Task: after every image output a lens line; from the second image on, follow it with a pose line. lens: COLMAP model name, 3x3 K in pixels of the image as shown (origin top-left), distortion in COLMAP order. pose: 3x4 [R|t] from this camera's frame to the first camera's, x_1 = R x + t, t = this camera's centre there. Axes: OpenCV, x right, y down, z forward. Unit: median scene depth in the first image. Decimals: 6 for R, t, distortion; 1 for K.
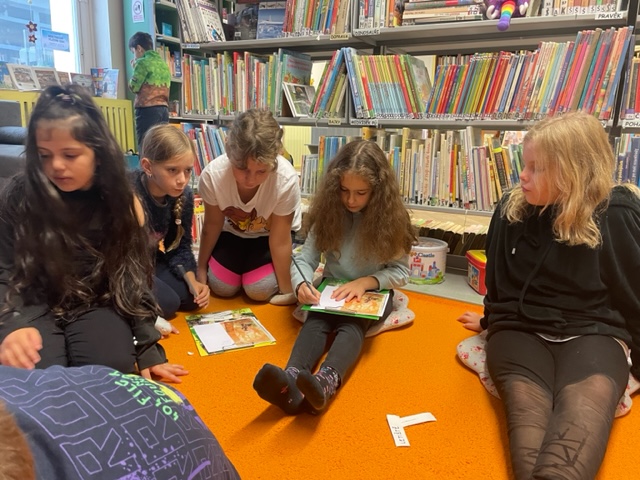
lens RADIAL K [[481.1, 0, 320.2], [0, 481.1, 239.4], [0, 0, 1]] dist [-0.002561, -0.016066]
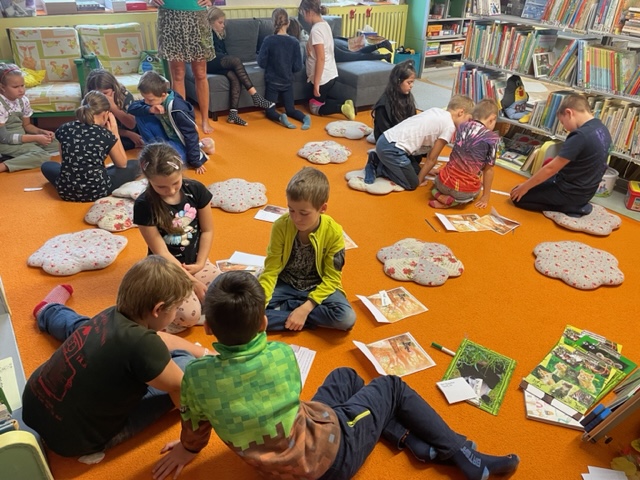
lens RADIAL K [[481.1, 0, 320.1], [0, 481.1, 241.3], [0, 0, 1]] dist [-0.002561, -0.016066]
pose [[0.899591, 0.224895, -0.374377, 0.019425], [-0.110417, 0.946491, 0.303254, -0.144139], [0.422545, -0.231467, 0.876287, -0.797286]]
